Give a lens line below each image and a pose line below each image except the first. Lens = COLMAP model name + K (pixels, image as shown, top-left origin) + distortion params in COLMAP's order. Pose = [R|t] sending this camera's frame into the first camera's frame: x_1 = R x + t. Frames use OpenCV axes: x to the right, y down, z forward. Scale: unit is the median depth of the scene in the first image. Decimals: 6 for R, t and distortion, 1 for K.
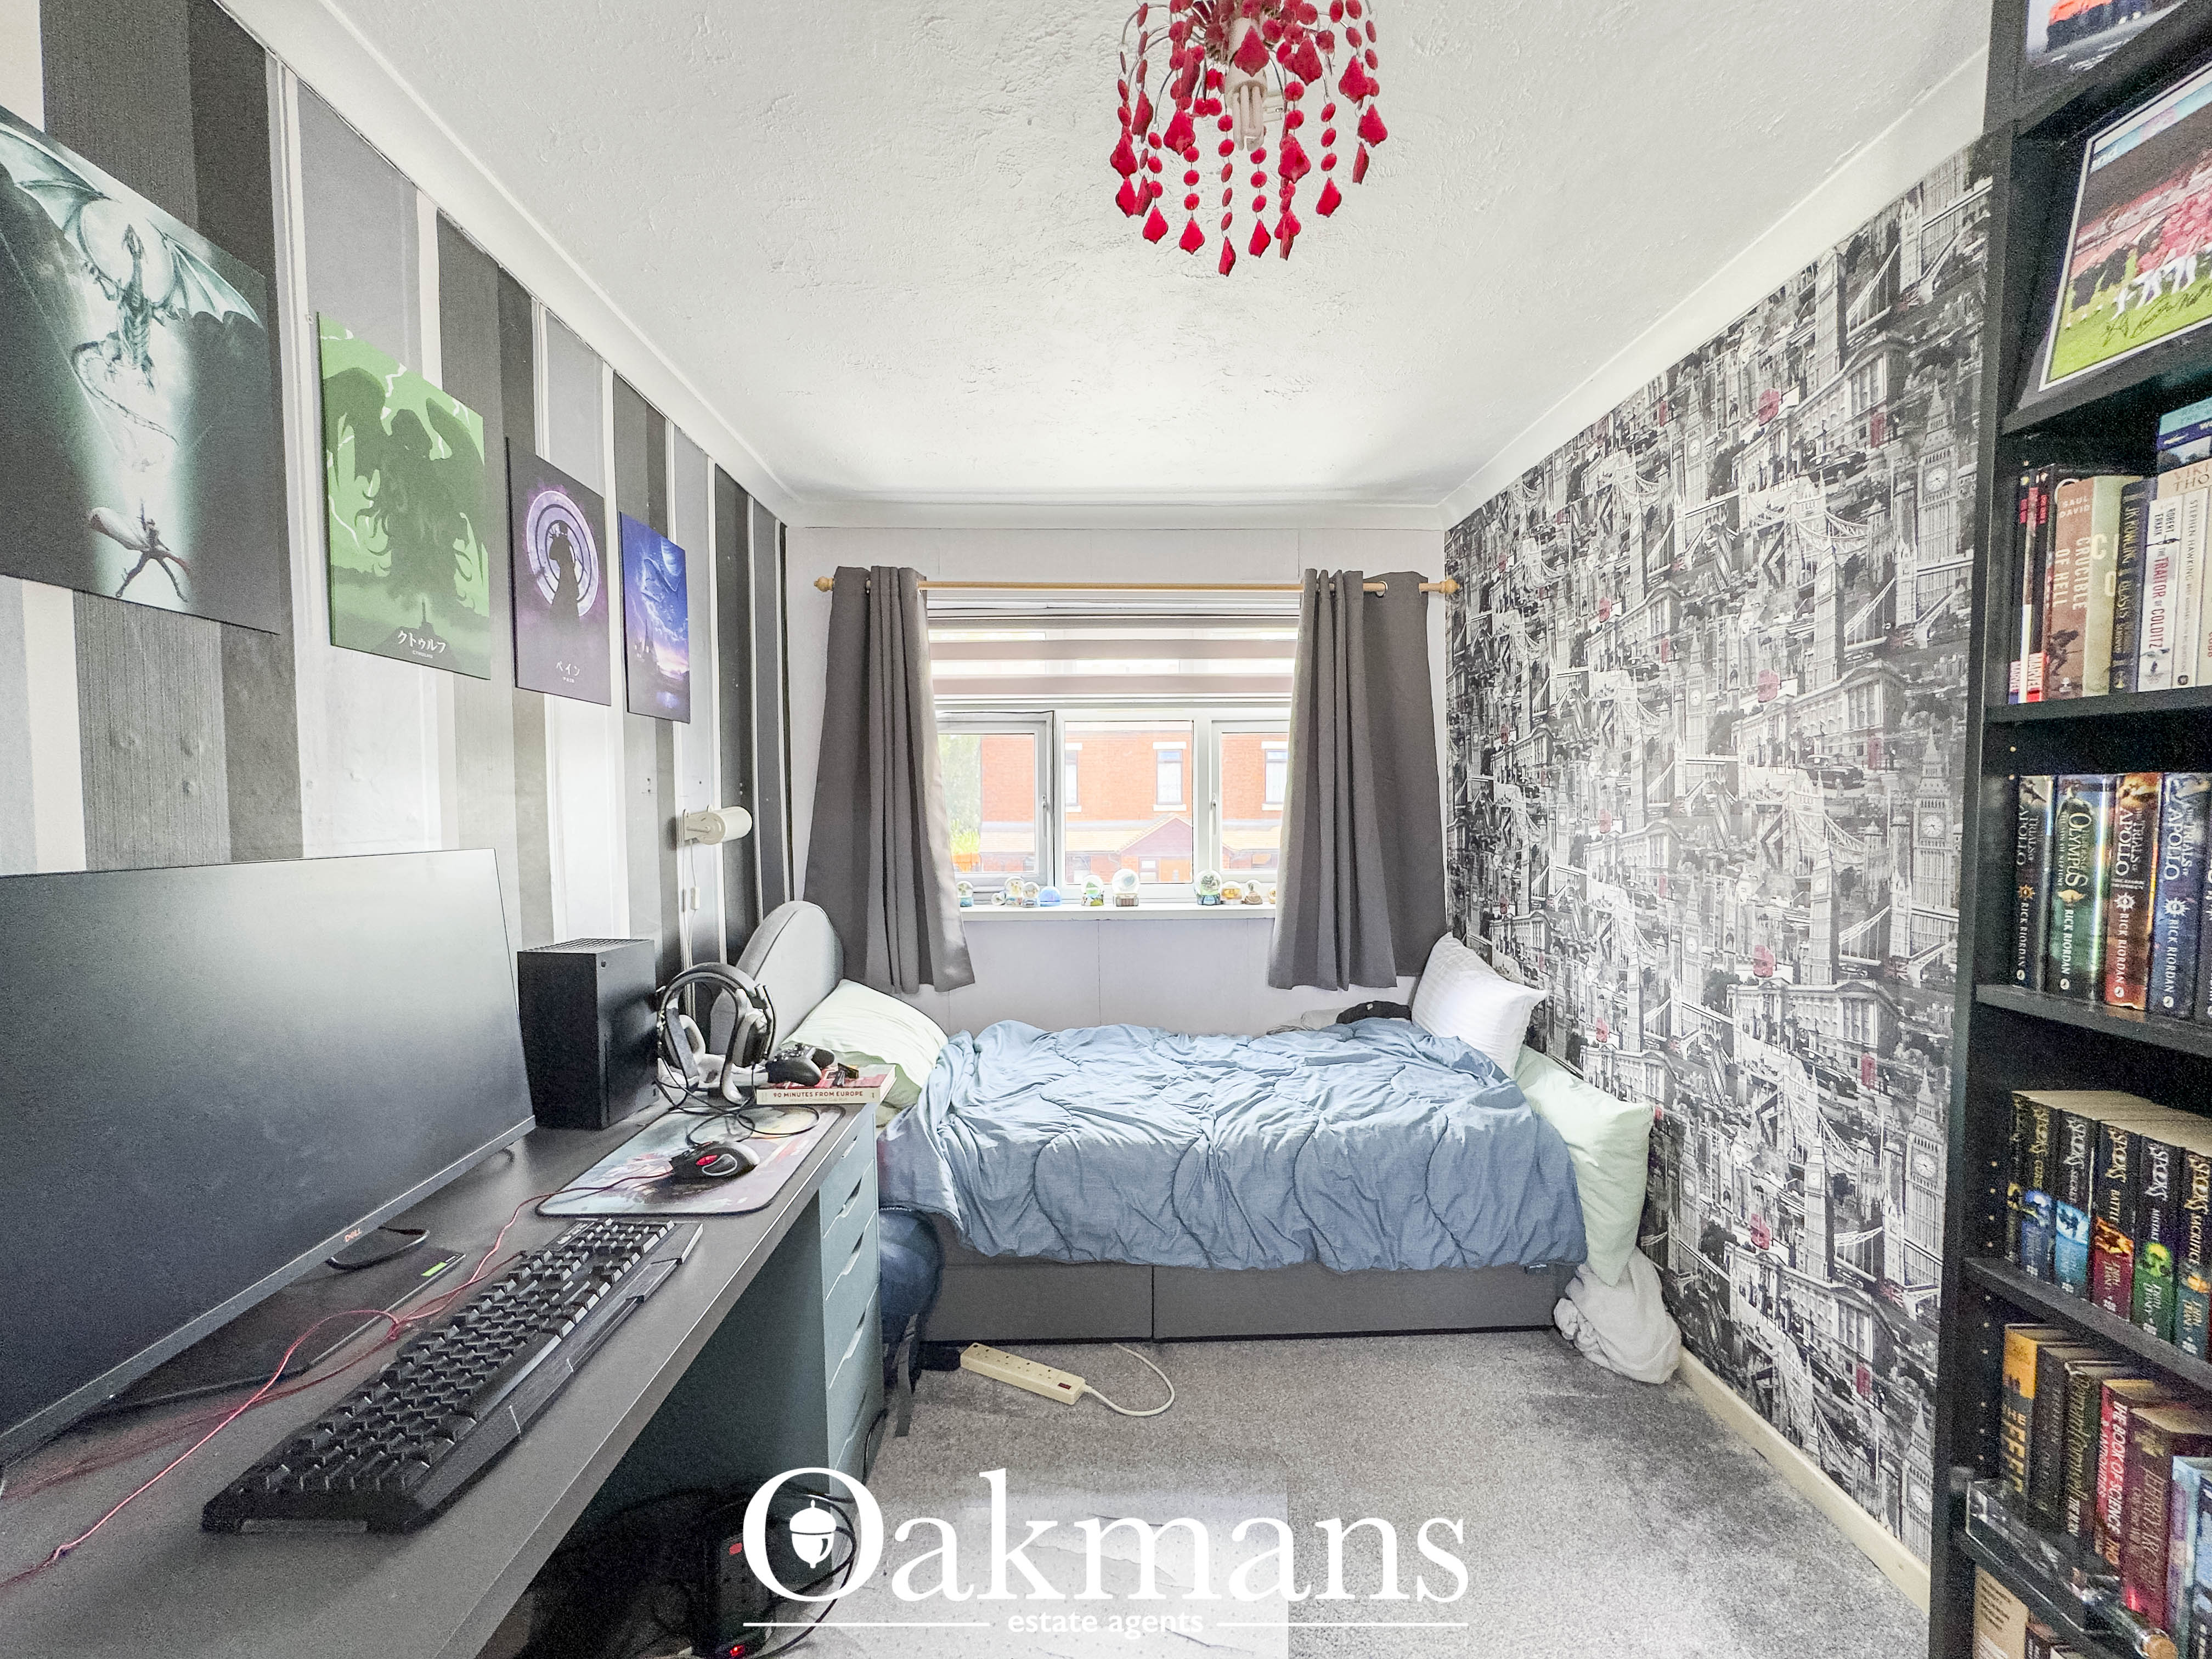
lens RADIAL K [[897.1, 0, 1060.4], [0, 897.1, 839.9], [0, 0, 1]] dist [-0.028723, 0.012800]
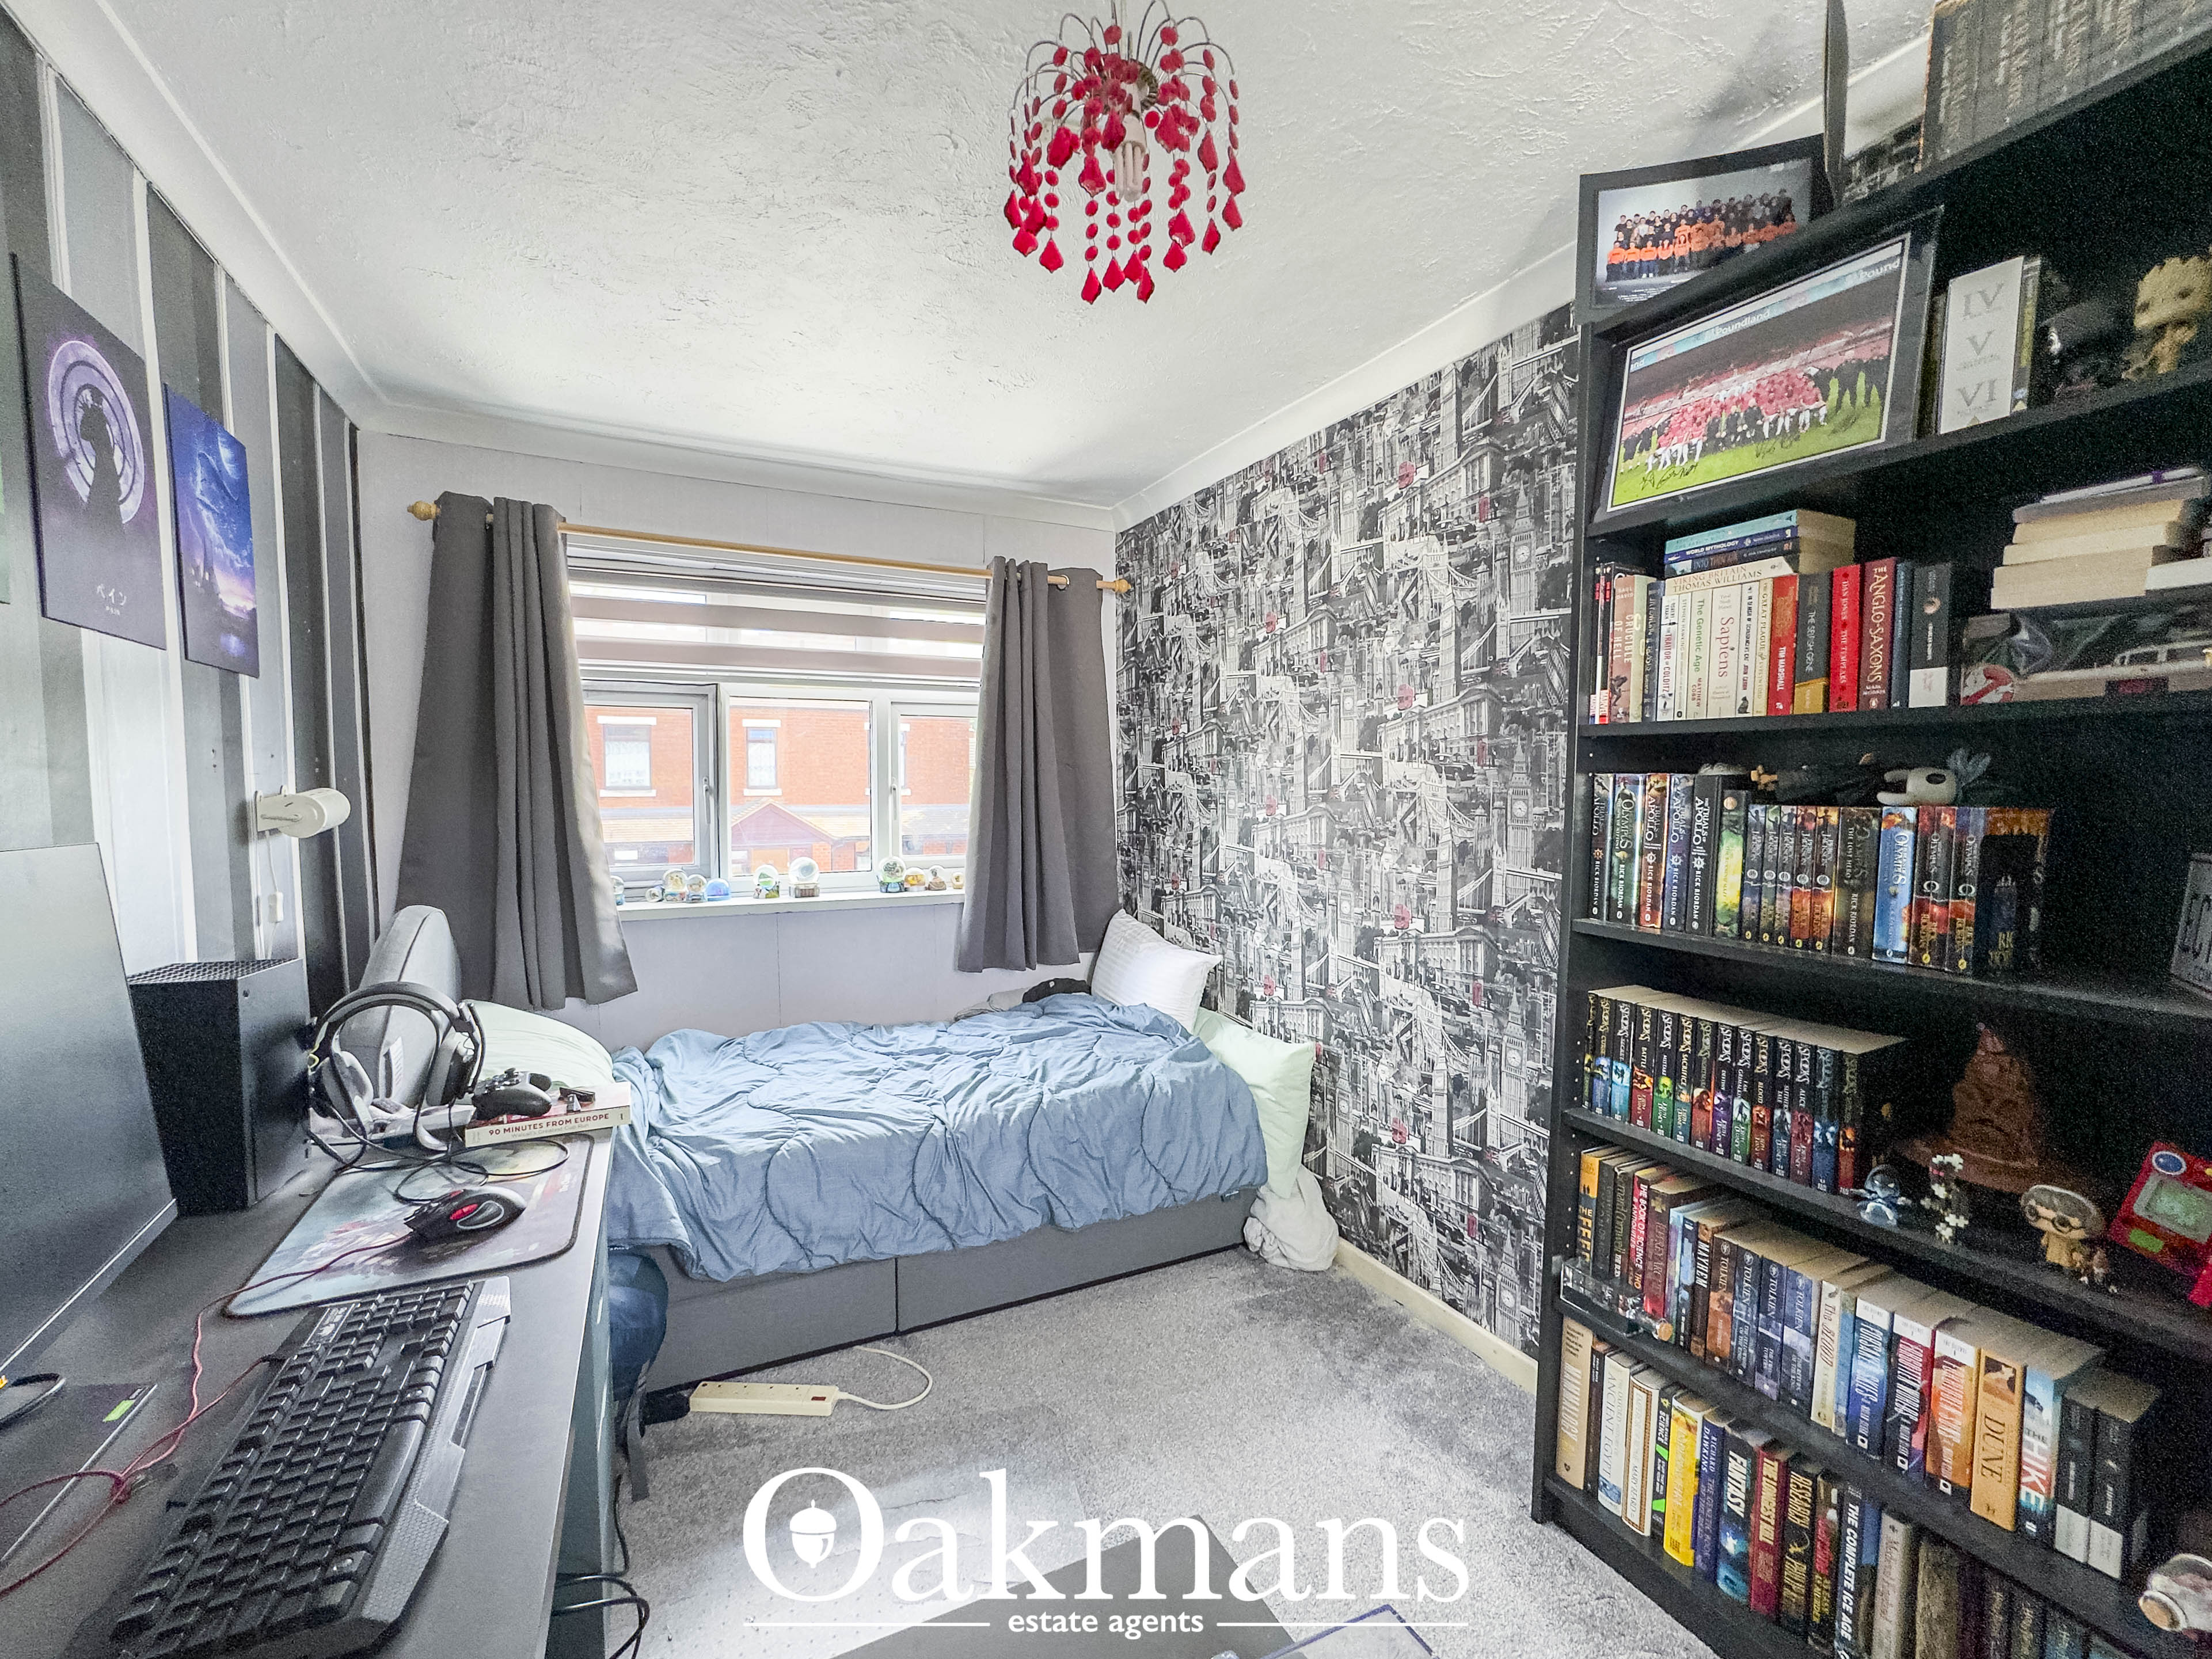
lens RADIAL K [[934.2, 0, 1101.7], [0, 934.2, 841.5], [0, 0, 1]] dist [-0.023203, 0.006815]
pose [[0.907373, -0.016226, 0.420013, -0.134189], [0.009153, 0.999780, 0.018851, 0.001248], [-0.420227, -0.013261, 0.907322, -0.020716]]
